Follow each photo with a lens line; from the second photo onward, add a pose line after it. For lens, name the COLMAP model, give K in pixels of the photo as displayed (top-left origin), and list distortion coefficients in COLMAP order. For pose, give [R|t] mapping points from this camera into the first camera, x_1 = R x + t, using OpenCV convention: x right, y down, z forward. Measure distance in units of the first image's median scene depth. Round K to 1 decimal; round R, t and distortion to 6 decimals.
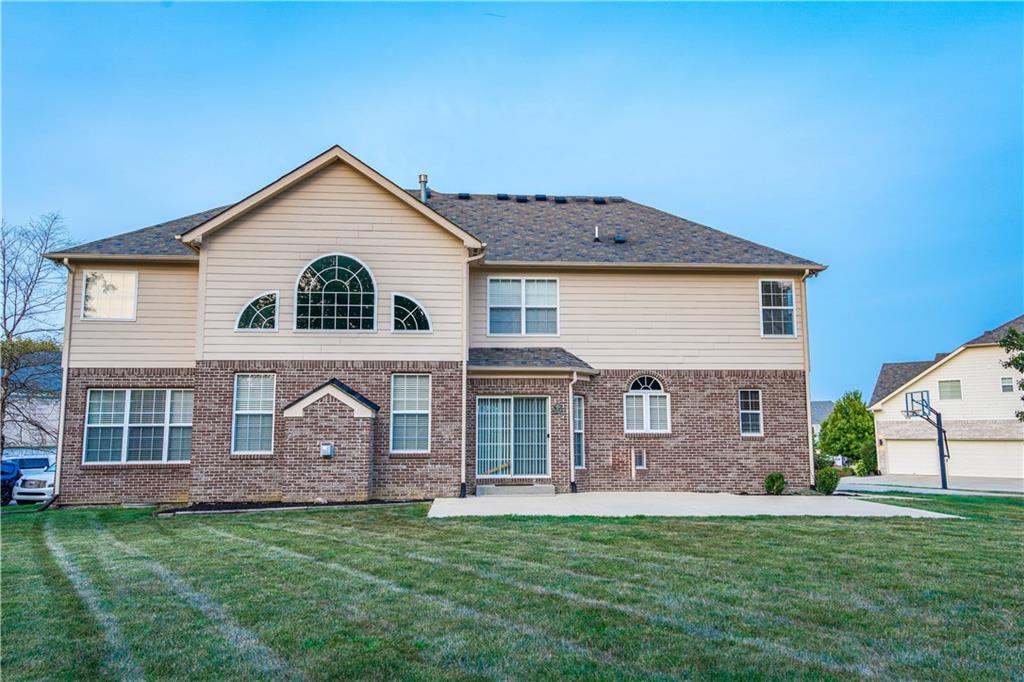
lens RADIAL K [[797.9, 0, 513.5], [0, 797.9, 341.9], [0, 0, 1]] dist [0.064041, -0.003981]
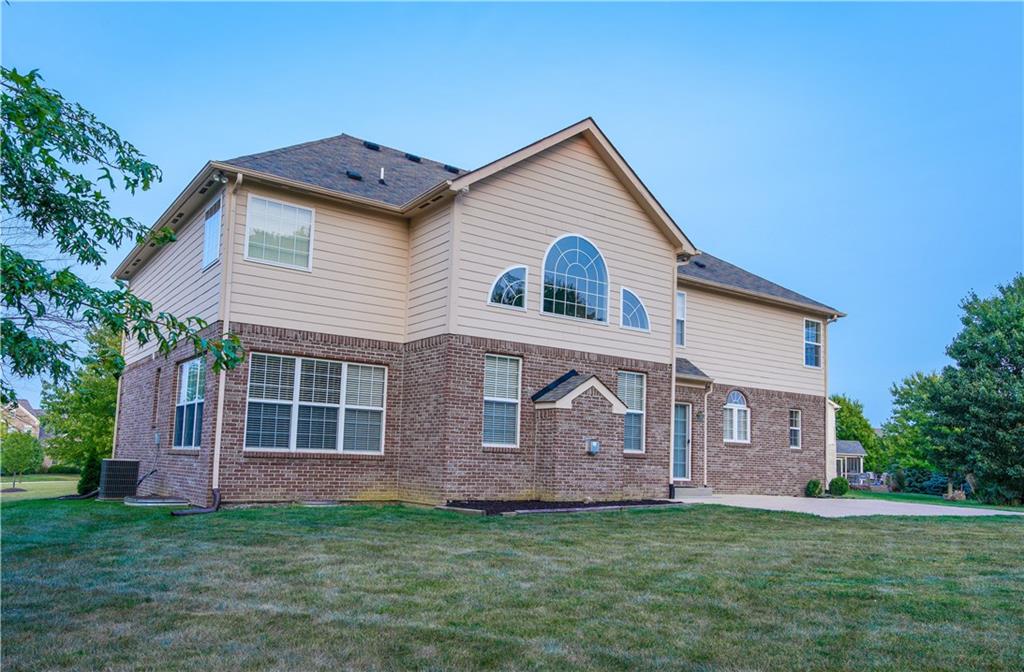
lens RADIAL K [[761.4, 0, 524.5], [0, 761.4, 386.3], [0, 0, 1]] dist [0.044345, 0.001380]
pose [[0.854554, 0.080782, 0.513042, -0.683238], [-0.100746, 0.994850, 0.011161, 0.057140], [-0.509498, -0.061225, 0.858291, 0.256312]]
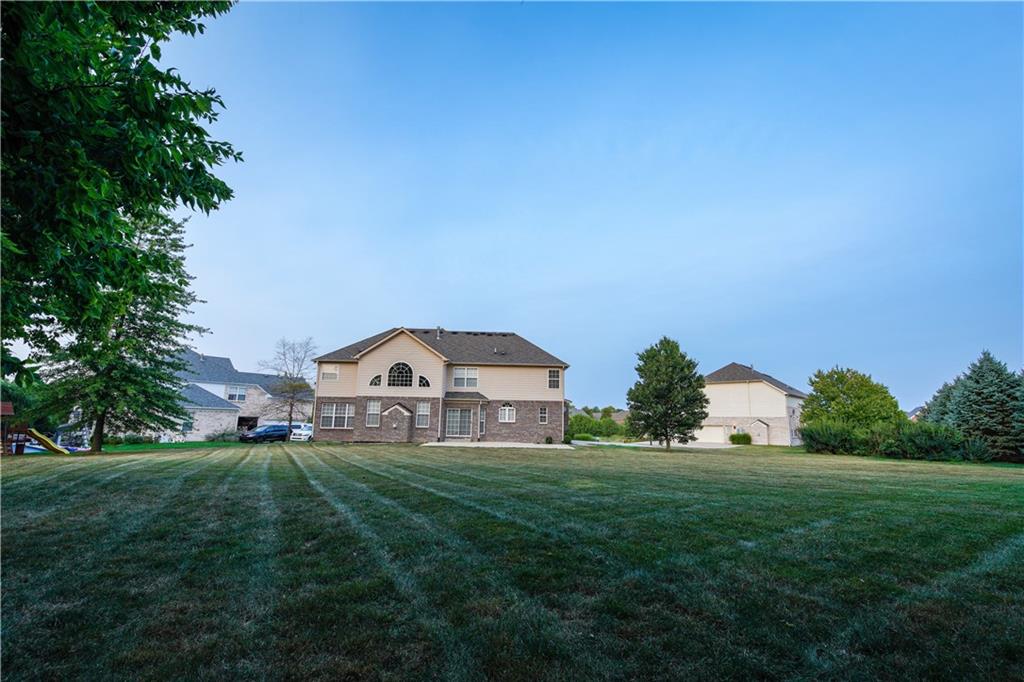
lens RADIAL K [[441.8, 0, 512.3], [0, 441.8, 341.2], [0, 0, 1]] dist [-0.003756, -0.000116]
pose [[0.998678, 0.012328, -0.049896, 0.281900], [-0.015054, 0.998392, -0.054643, -0.098577], [0.049142, 0.055322, 0.997259, -0.662794]]
